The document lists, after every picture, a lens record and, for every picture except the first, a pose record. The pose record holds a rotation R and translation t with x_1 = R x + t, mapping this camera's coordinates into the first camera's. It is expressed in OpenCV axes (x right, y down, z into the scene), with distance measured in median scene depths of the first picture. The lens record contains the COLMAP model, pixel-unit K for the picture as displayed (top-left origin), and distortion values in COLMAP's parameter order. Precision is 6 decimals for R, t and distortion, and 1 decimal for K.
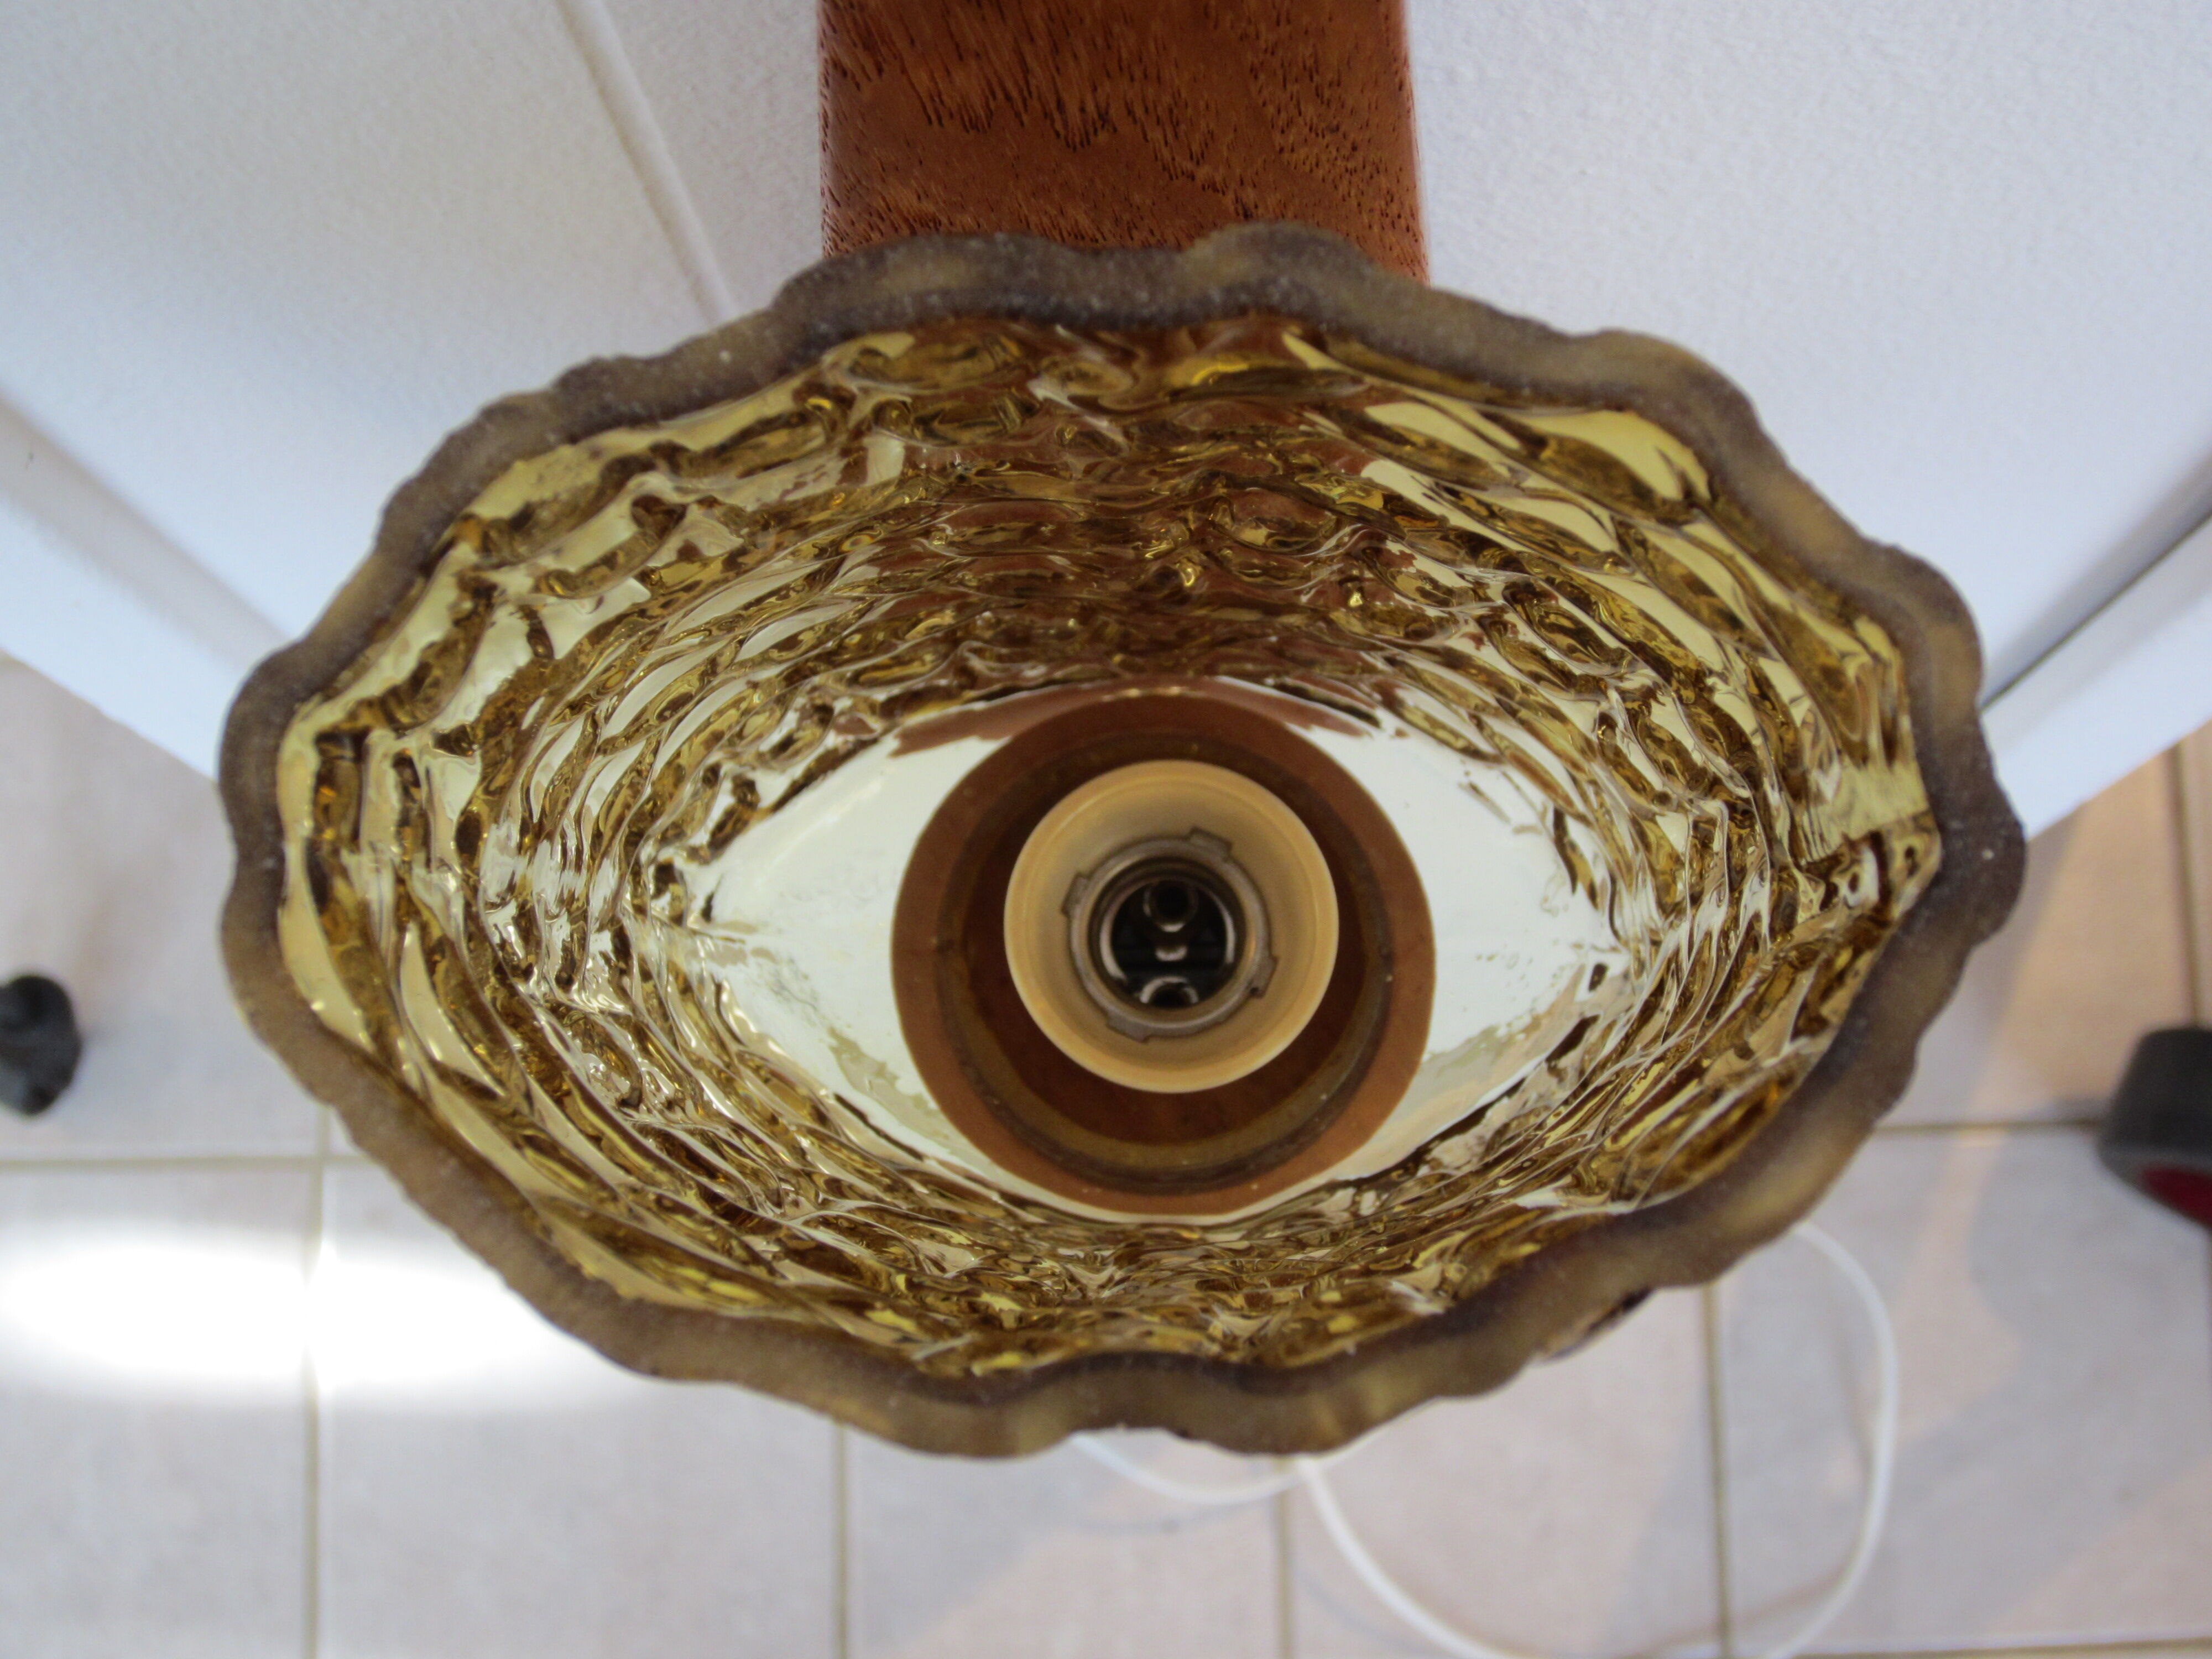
lens RADIAL K [[2820.6, 0, 1106.0], [0, 2820.6, 829.5], [0, 0, 1]] dist [-0.129166, 0.098312]
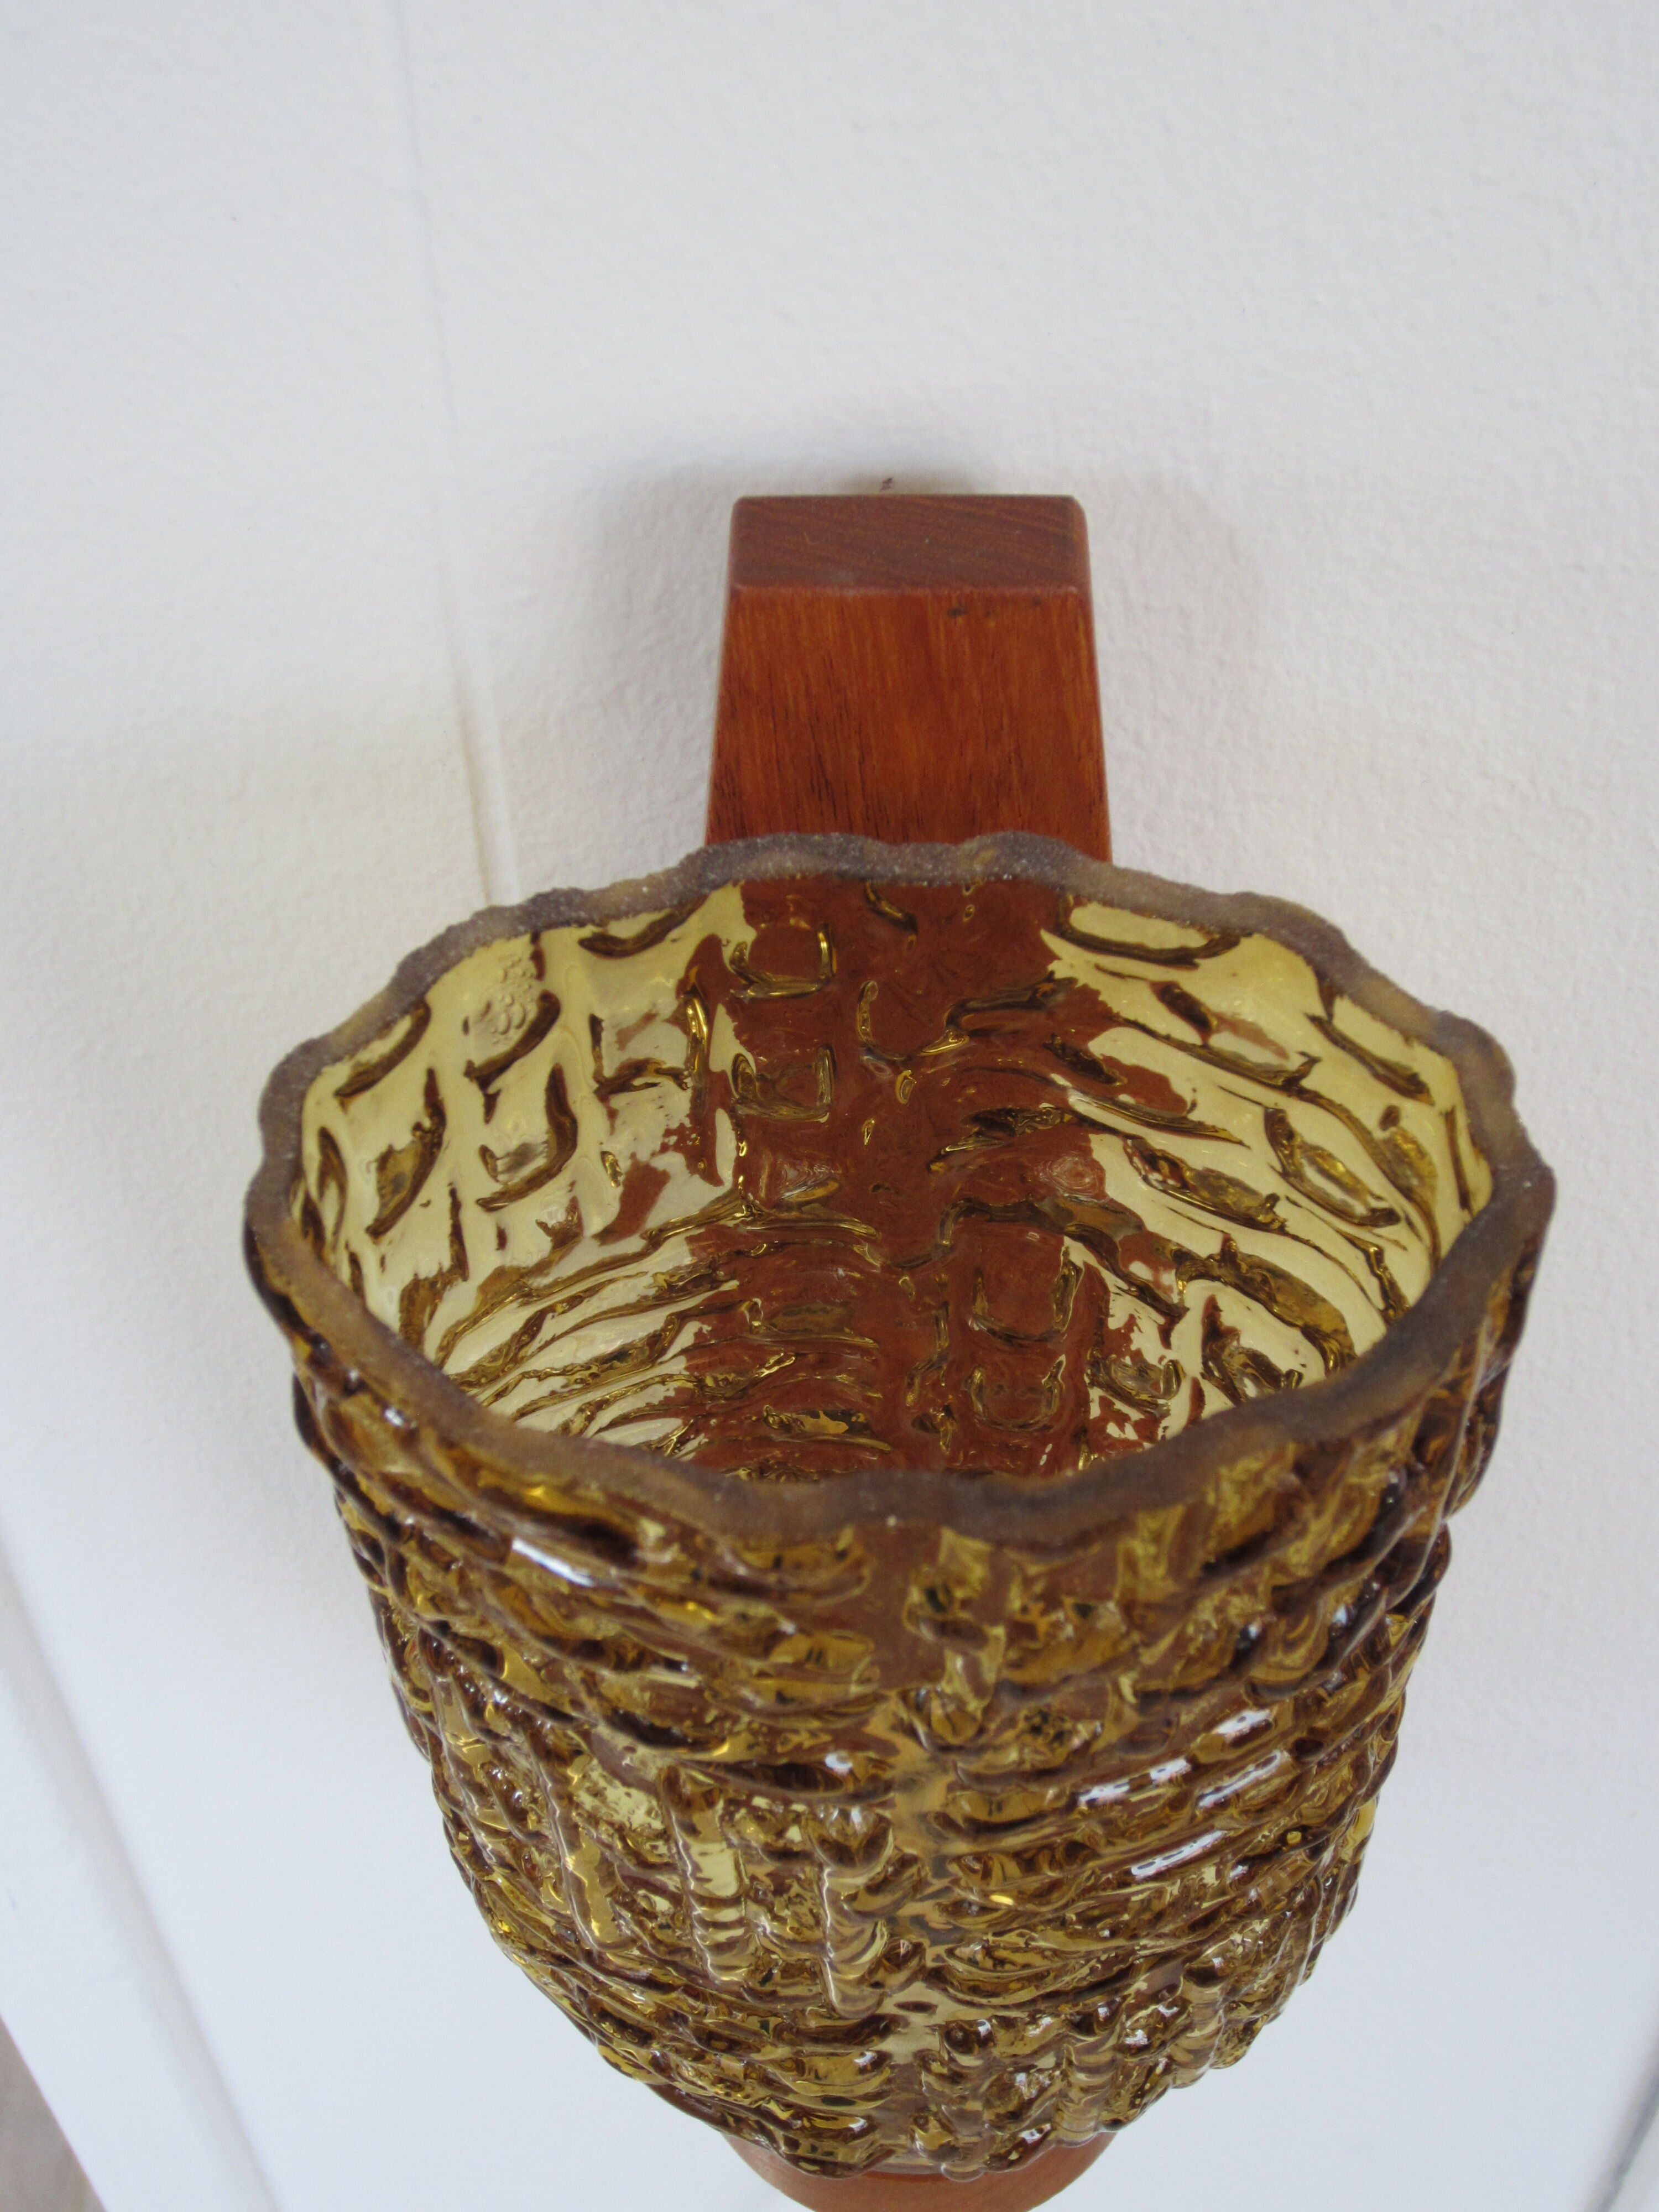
lens RADIAL K [[2820.6, 0, 829.5], [0, 2820.6, 1106.0], [0, 0, 1]] dist [-0.129166, 0.098312]
pose [[0.999026, 0.039701, -0.019251, -0.005580], [-0.043853, 0.845290, -0.532505, 0.713086], [-0.004868, 0.532831, 0.846208, -0.193788]]
